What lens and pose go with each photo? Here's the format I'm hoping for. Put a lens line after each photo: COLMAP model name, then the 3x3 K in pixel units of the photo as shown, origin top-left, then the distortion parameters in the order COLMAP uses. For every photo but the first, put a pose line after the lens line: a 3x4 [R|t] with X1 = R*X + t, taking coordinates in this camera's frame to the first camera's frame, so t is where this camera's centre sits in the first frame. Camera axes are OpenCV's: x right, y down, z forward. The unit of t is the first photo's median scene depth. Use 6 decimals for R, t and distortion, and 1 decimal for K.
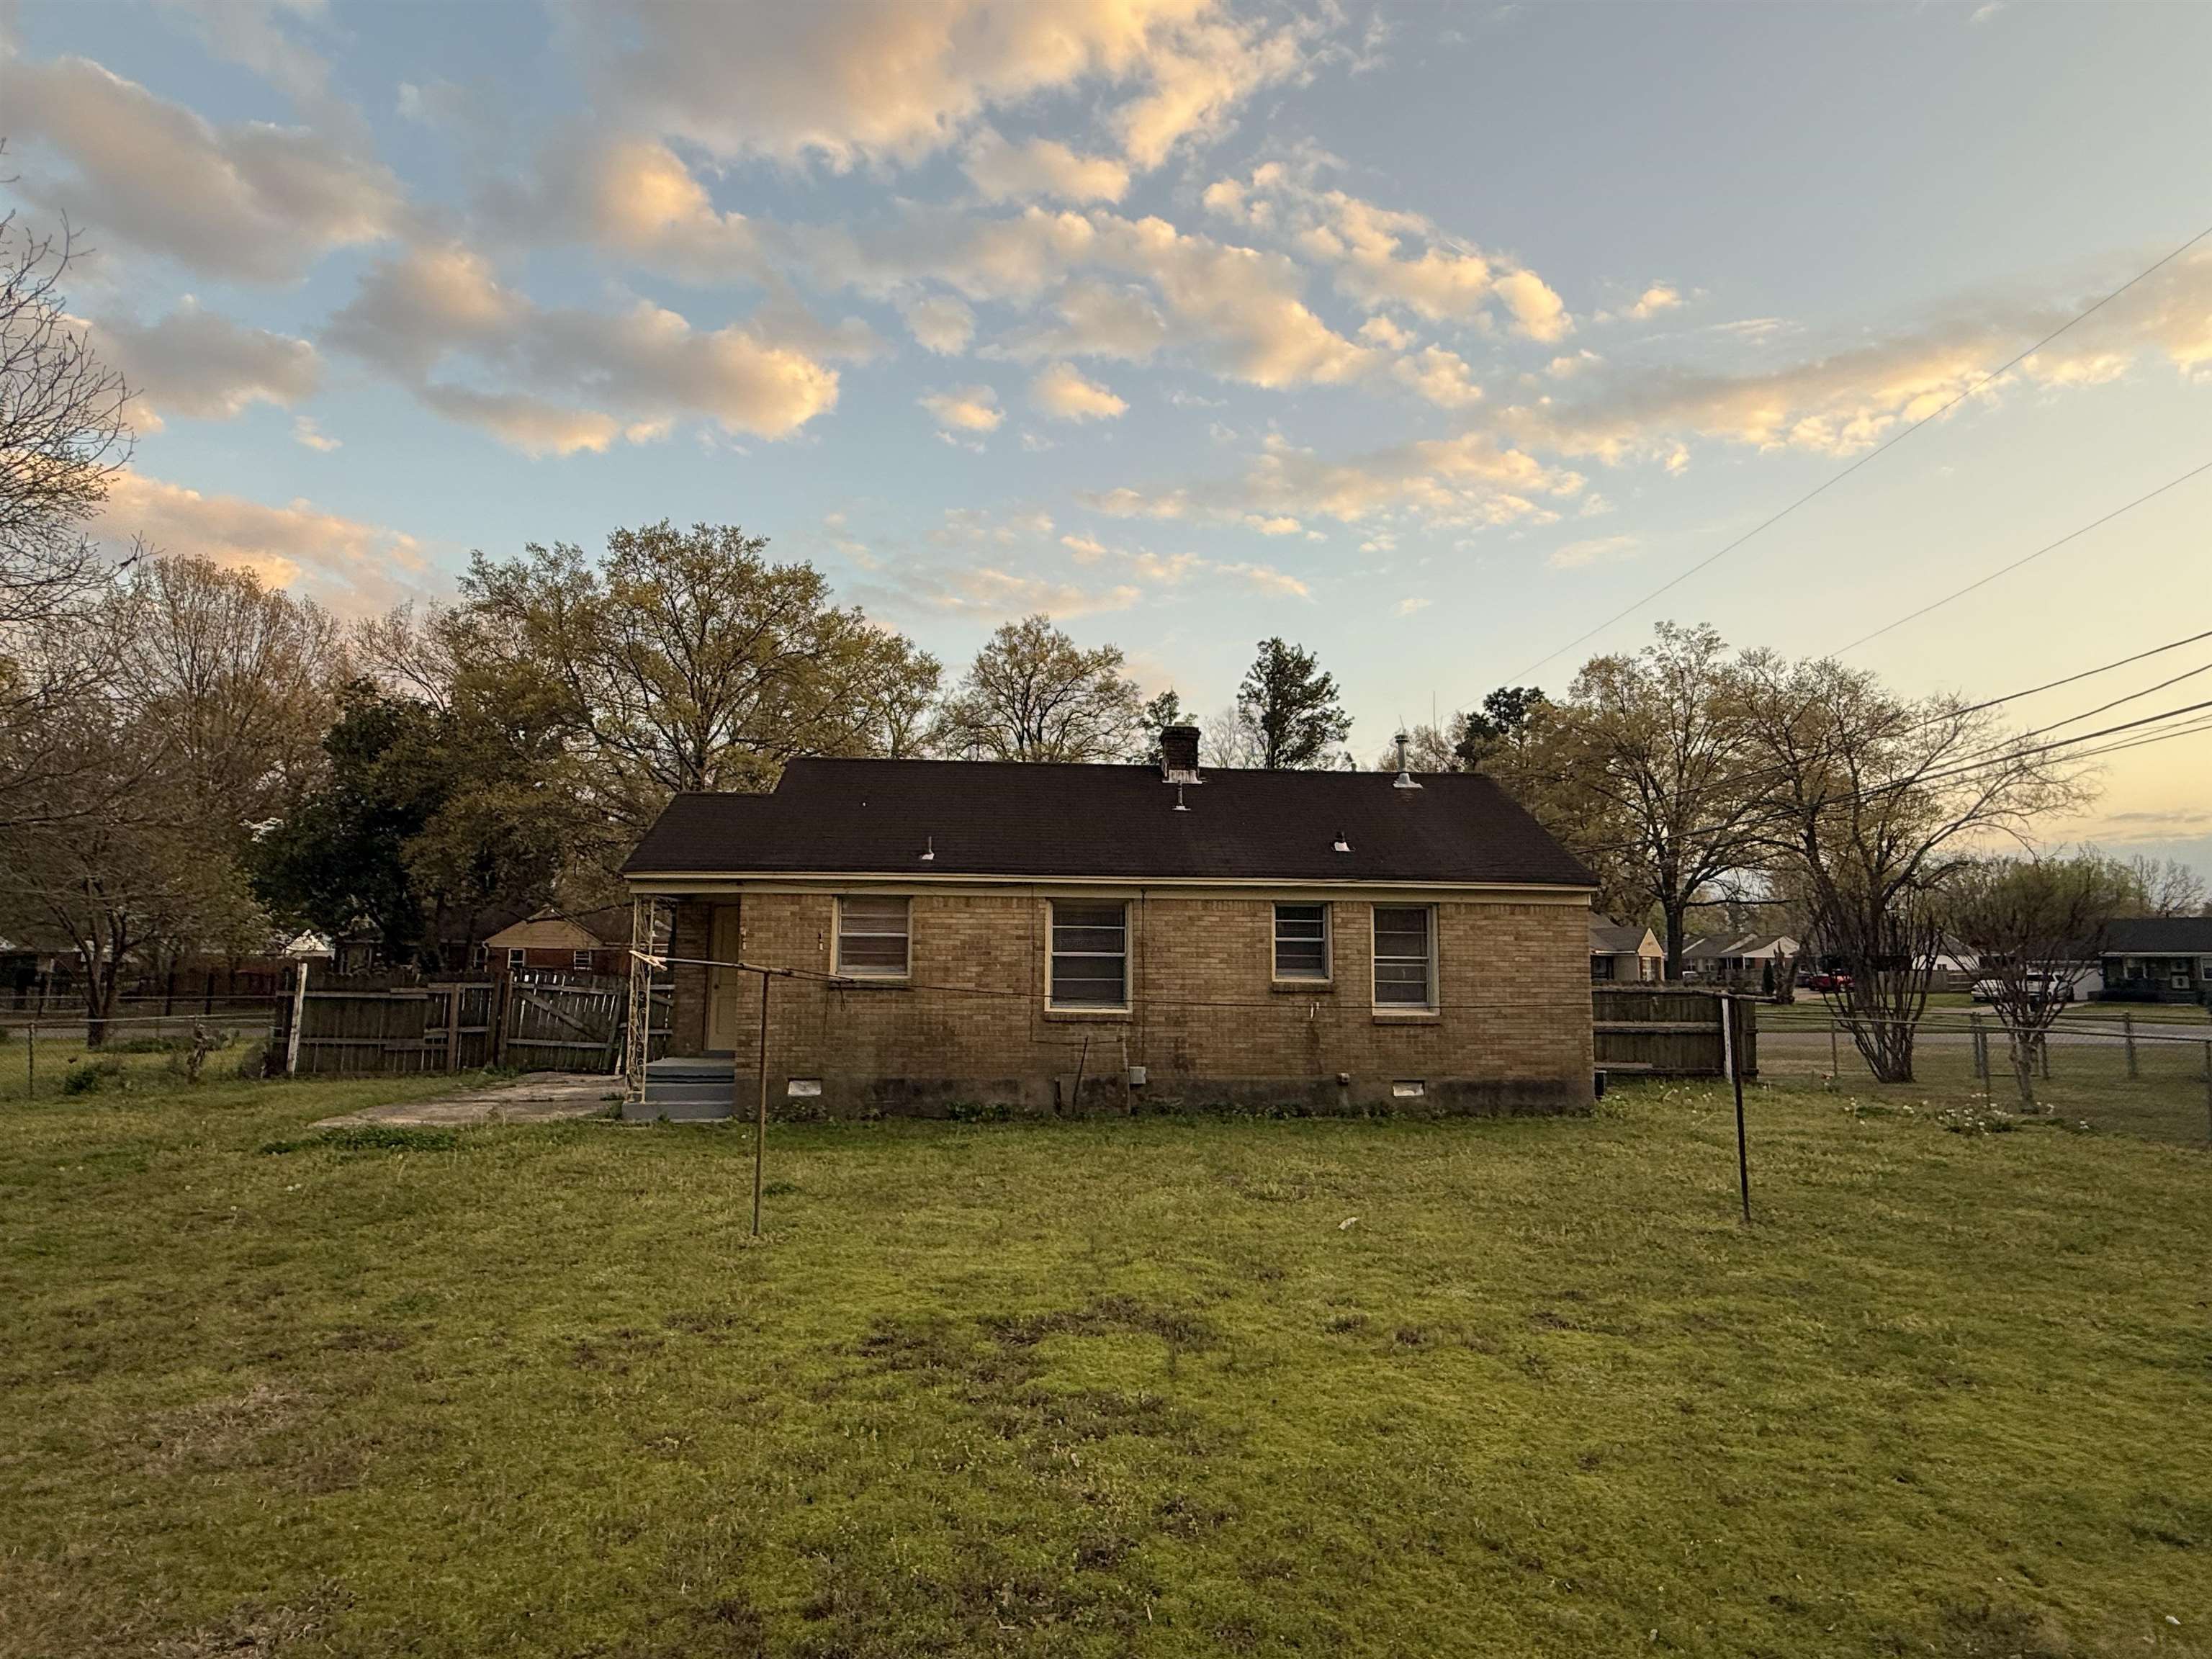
lens RADIAL K [[1173.9, 0, 1109.8], [0, 1173.9, 820.1], [0, 0, 1]] dist [0.003228, 0.000286]
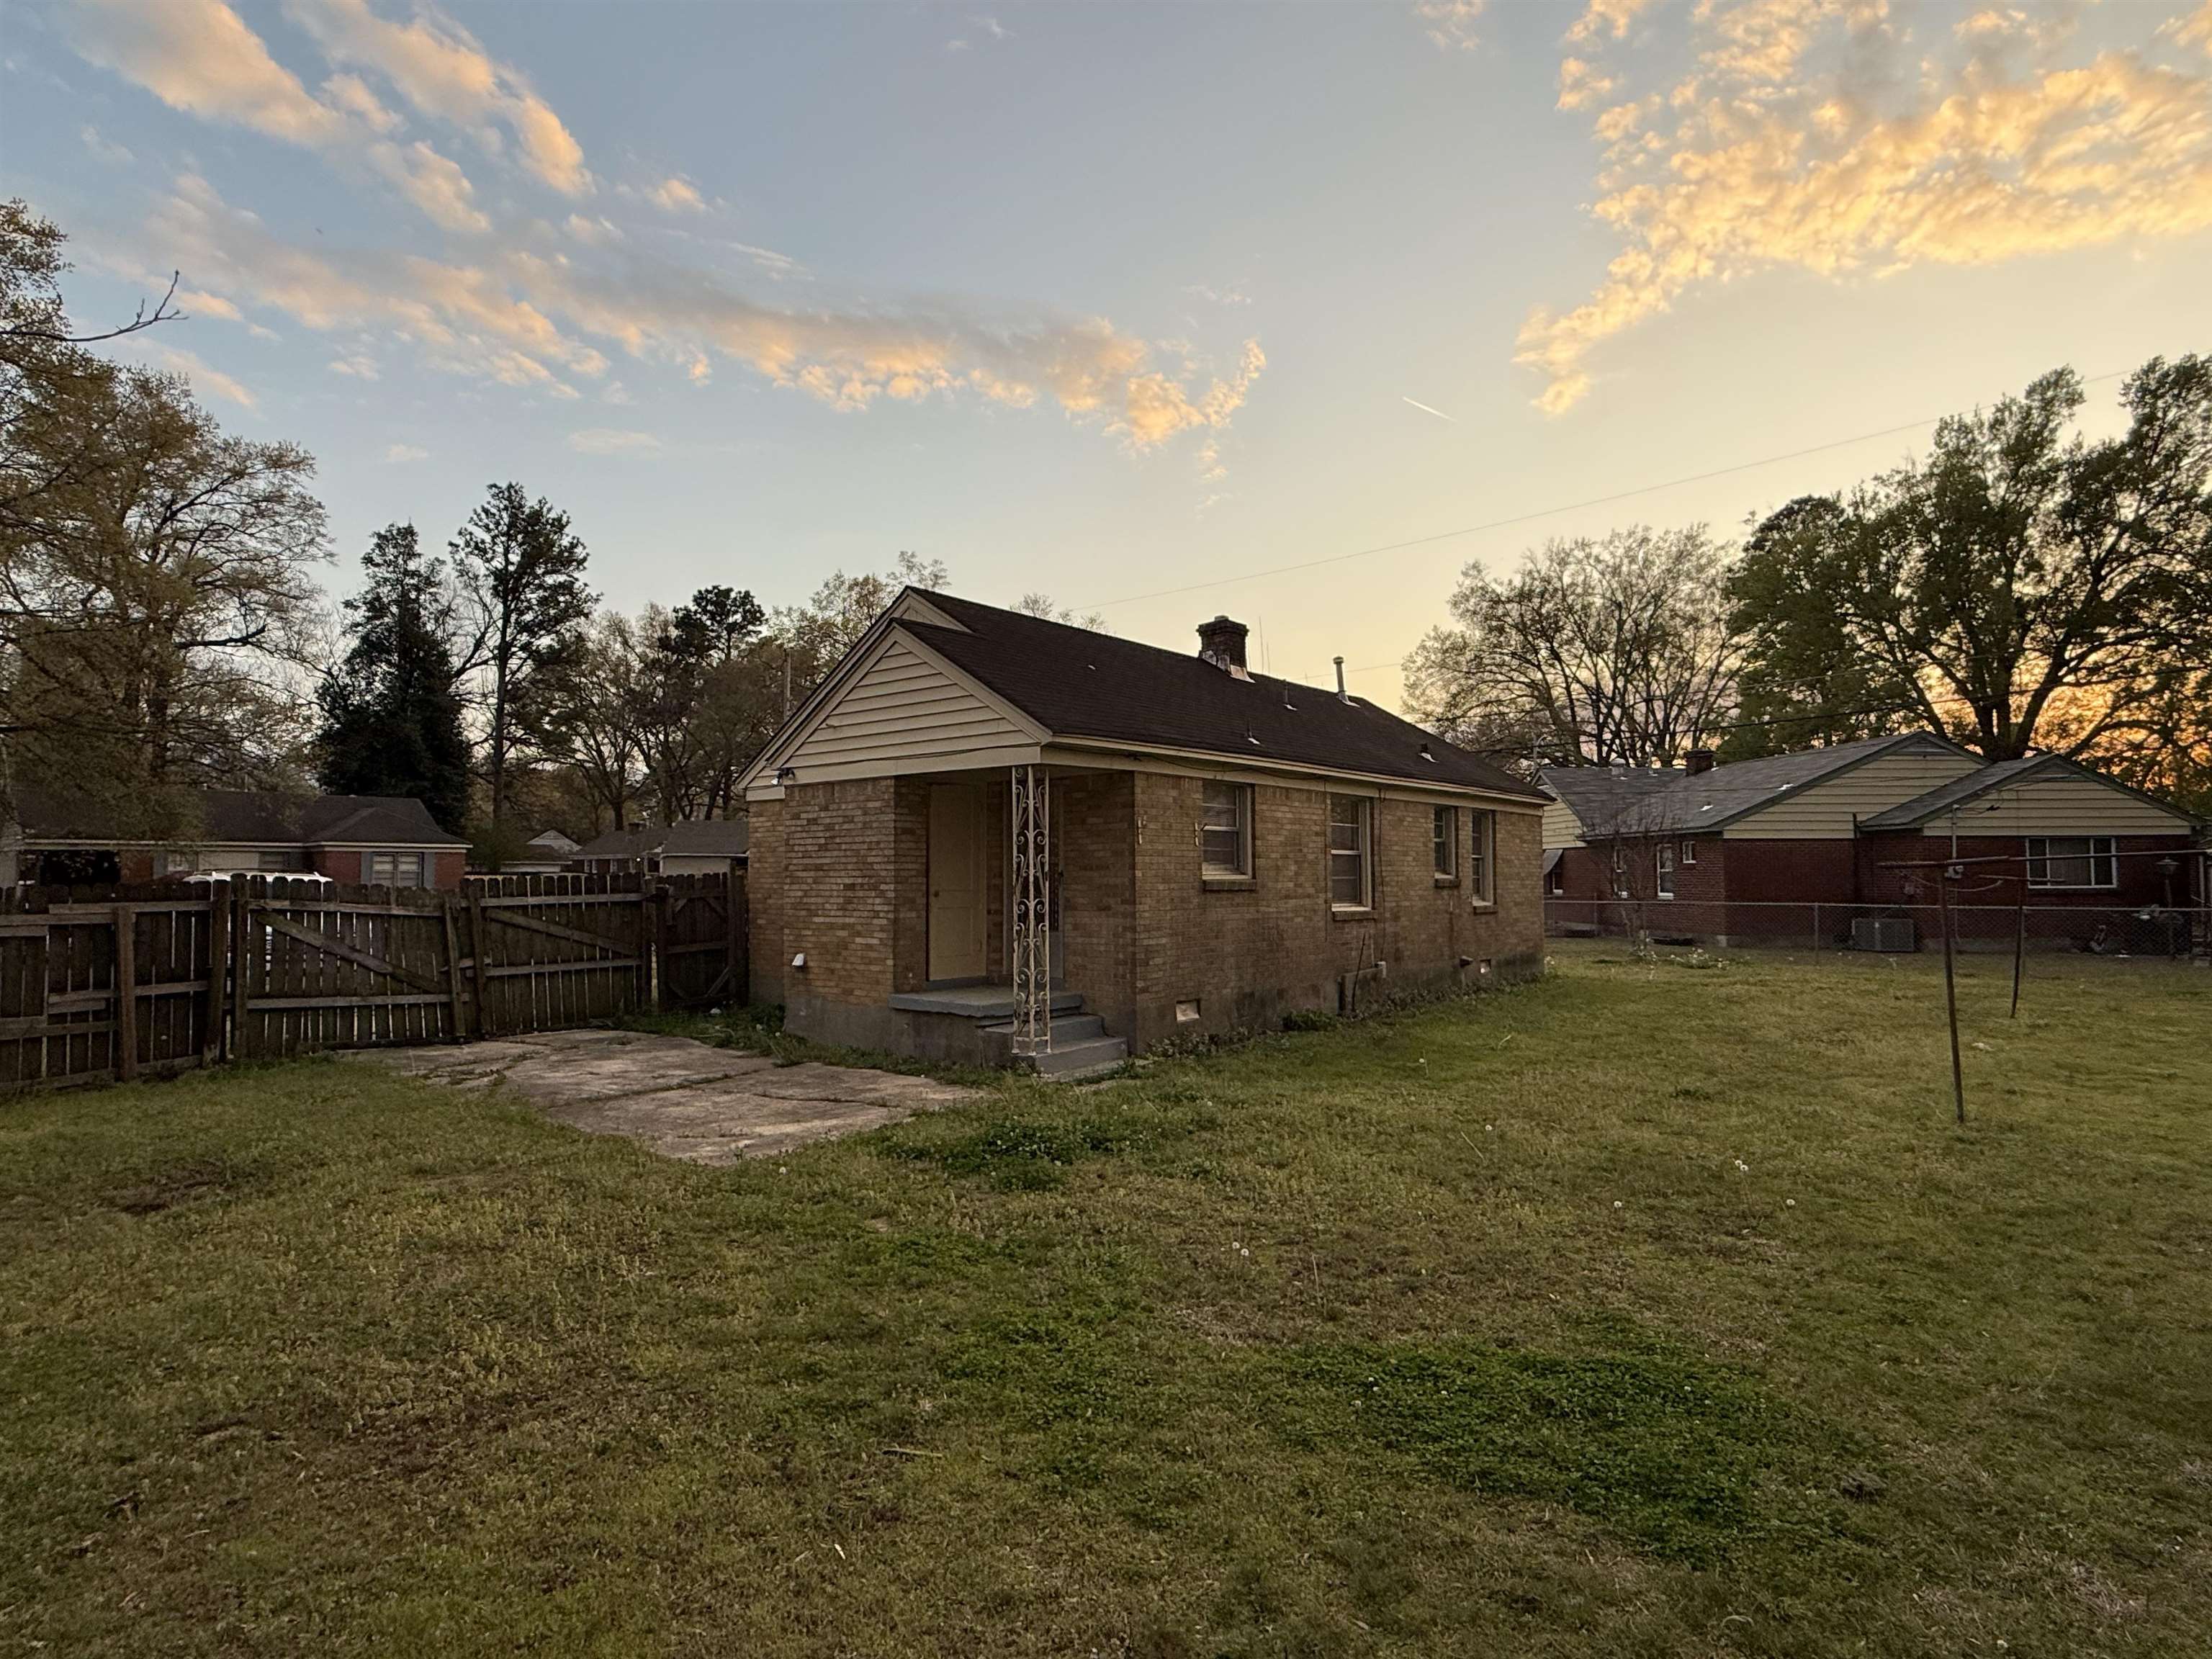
lens RADIAL K [[1244.7, 0, 1106.0], [0, 1244.7, 829.5], [0, 0, 1]] dist [-0.002223, -0.002626]
pose [[0.681917, 0.023110, 0.731065, -0.200142], [-0.079986, 0.995863, 0.043128, 0.014315], [-0.727043, -0.087884, 0.680944, 0.094278]]
